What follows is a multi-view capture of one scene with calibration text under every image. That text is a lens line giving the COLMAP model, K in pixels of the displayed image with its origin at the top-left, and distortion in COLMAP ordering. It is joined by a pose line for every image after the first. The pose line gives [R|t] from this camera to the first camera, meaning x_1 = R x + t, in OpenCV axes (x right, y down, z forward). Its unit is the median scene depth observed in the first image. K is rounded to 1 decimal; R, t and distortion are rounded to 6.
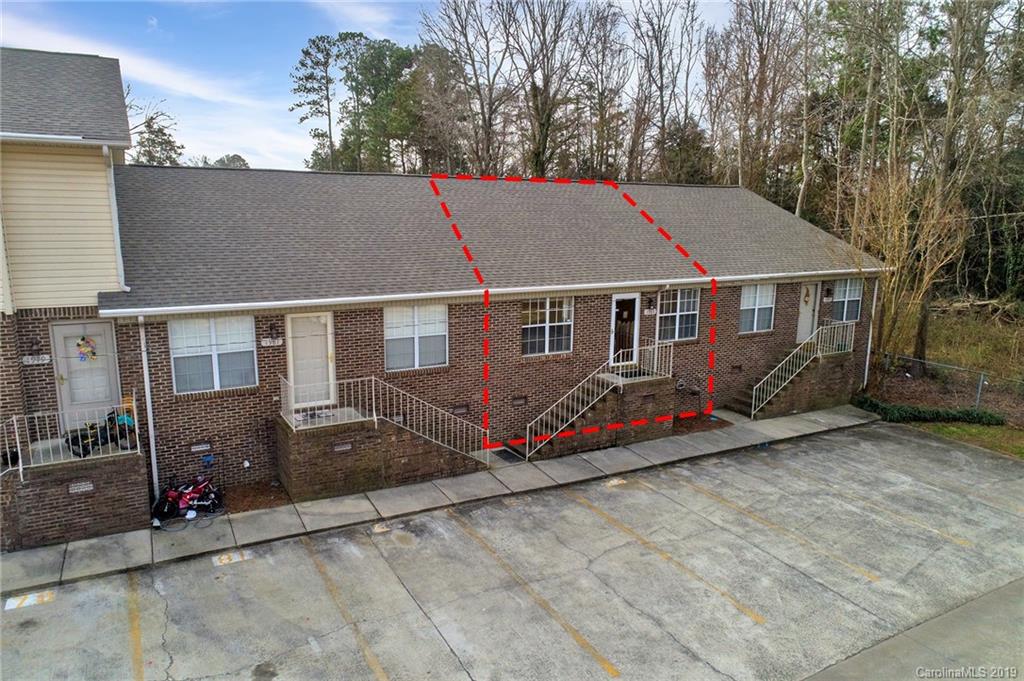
lens RADIAL K [[685.4, 0, 512.0], [0, 685.4, 340.5], [0, 0, 1]] dist [-0.002595, 0.000585]
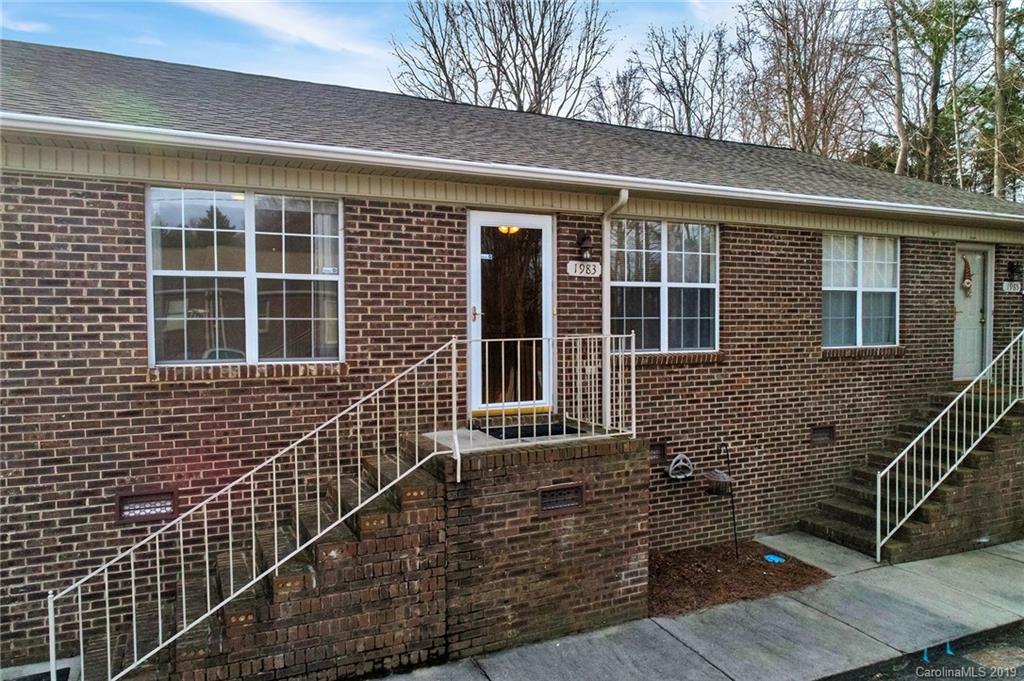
lens RADIAL K [[685.4, 0, 512.0], [0, 685.4, 340.5], [0, 0, 1]] dist [-0.002595, 0.000585]
pose [[0.997364, -0.013990, -0.071197, 0.223706], [0.002192, 0.986598, -0.163158, 0.070643], [0.072526, 0.162572, 0.984028, 0.748019]]
